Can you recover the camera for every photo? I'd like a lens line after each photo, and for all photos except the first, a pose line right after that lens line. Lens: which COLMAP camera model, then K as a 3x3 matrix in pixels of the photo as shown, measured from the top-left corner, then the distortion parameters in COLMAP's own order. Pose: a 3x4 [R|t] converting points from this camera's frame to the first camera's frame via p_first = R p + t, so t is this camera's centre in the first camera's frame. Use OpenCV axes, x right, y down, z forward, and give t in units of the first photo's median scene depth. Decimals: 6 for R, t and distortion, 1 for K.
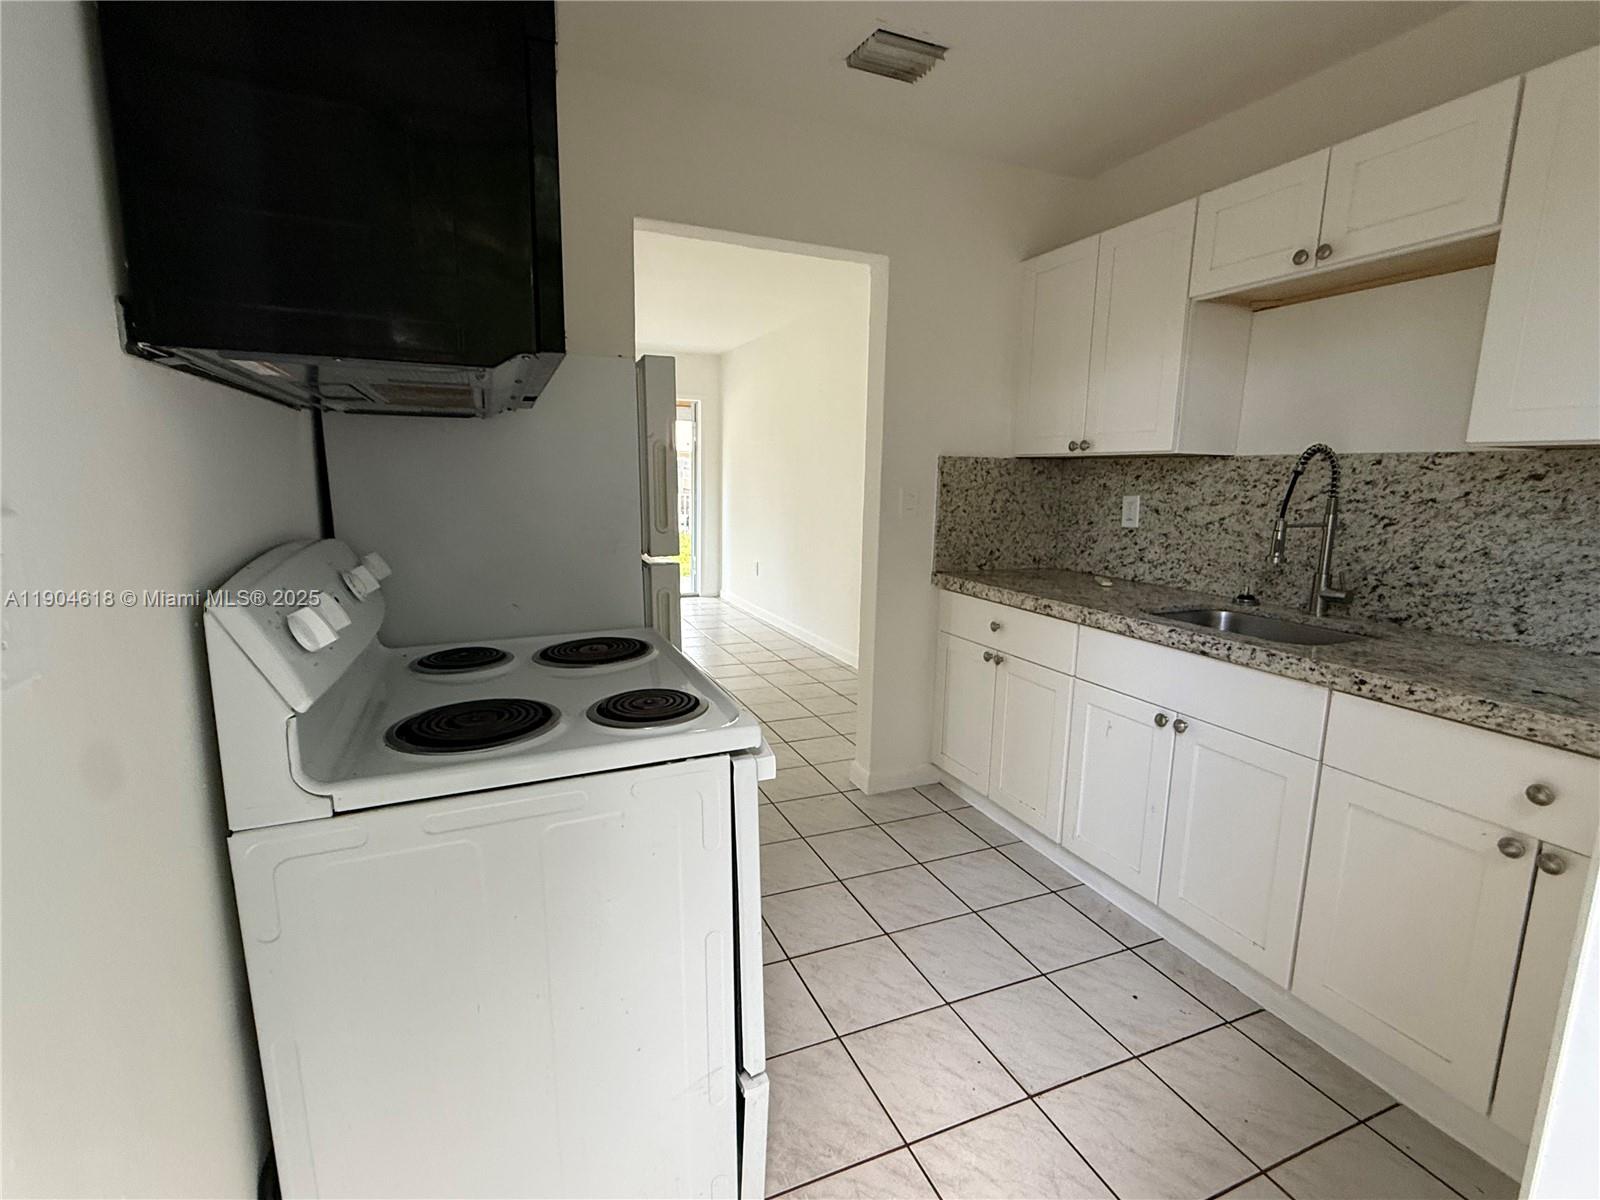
lens RADIAL K [[738.9, 0, 800.0], [0, 738.9, 600.0], [0, 0, 1]] dist [-0.000665, 0.000333]
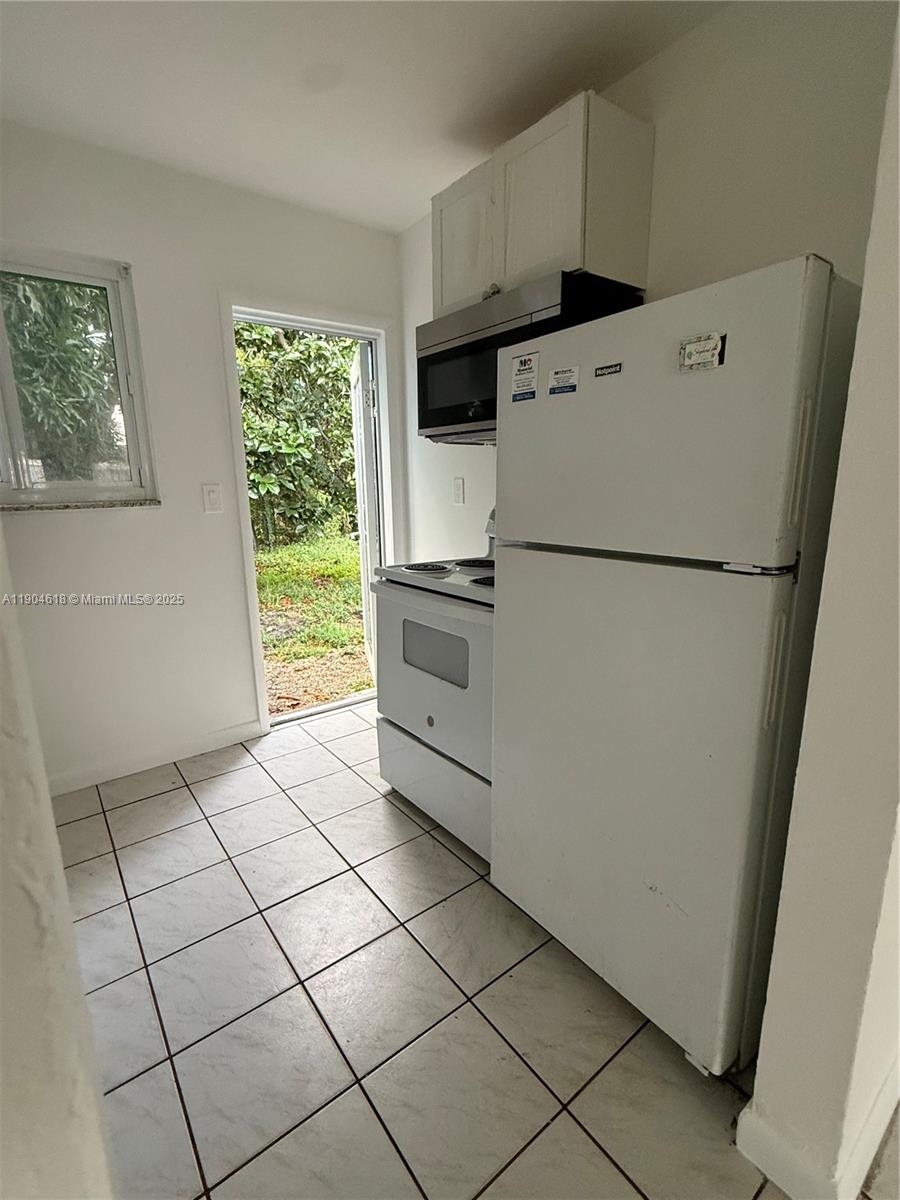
lens RADIAL K [[554.1, 0, 451.3], [0, 554.1, 603.2], [0, 0, 1]] dist [-0.000665, 0.000333]
pose [[-0.969598, 0.045890, -0.240362, 0.072567], [-0.046105, 0.930406, 0.363619, -0.199122], [0.240321, 0.363646, -0.900004, 1.326847]]
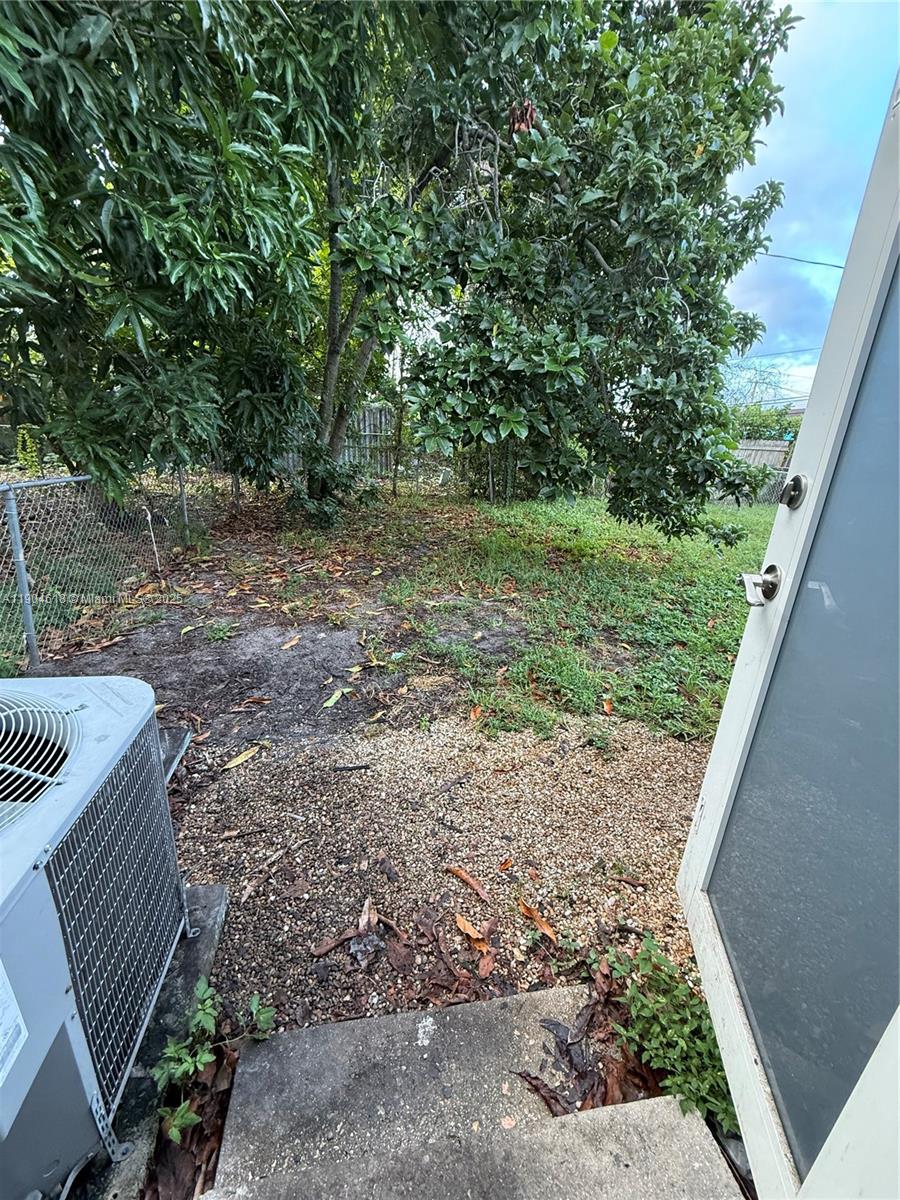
lens RADIAL K [[479.4, 0, 450.0], [0, 479.4, 600.0], [0, 0, 1]] dist [-0.002121, -0.000160]
pose [[-0.977479, -0.135732, 0.161590, 0.132993], [-0.042528, 0.876701, 0.479151, 0.053049], [-0.206702, 0.461488, -0.862730, 0.116437]]
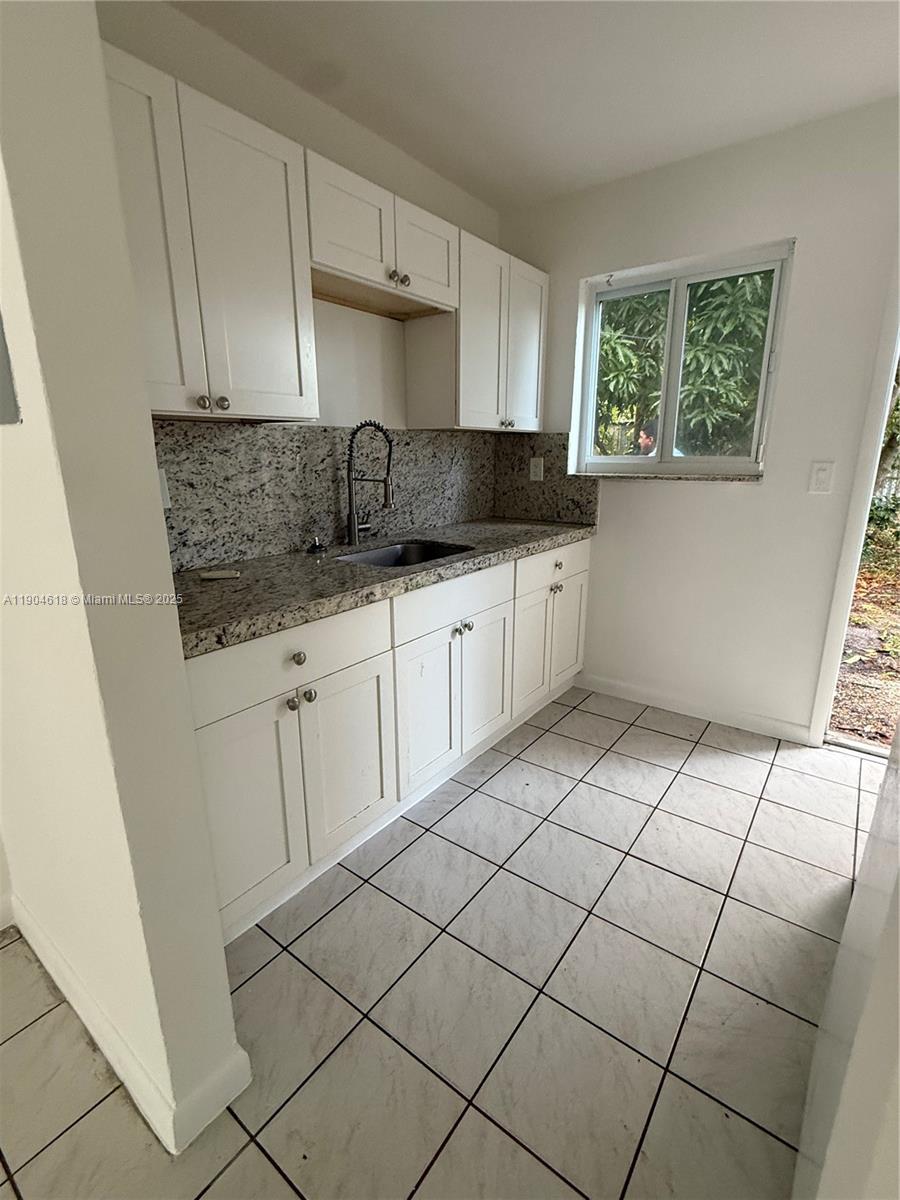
lens RADIAL K [[554.1, 0, 451.3], [0, 554.1, 603.2], [0, 0, 1]] dist [-0.000665, 0.000333]
pose [[-0.498768, -0.248372, 0.830386, -0.282297], [0.136966, 0.923438, 0.358472, -0.212631], [-0.855845, 0.292529, -0.426563, 1.223858]]
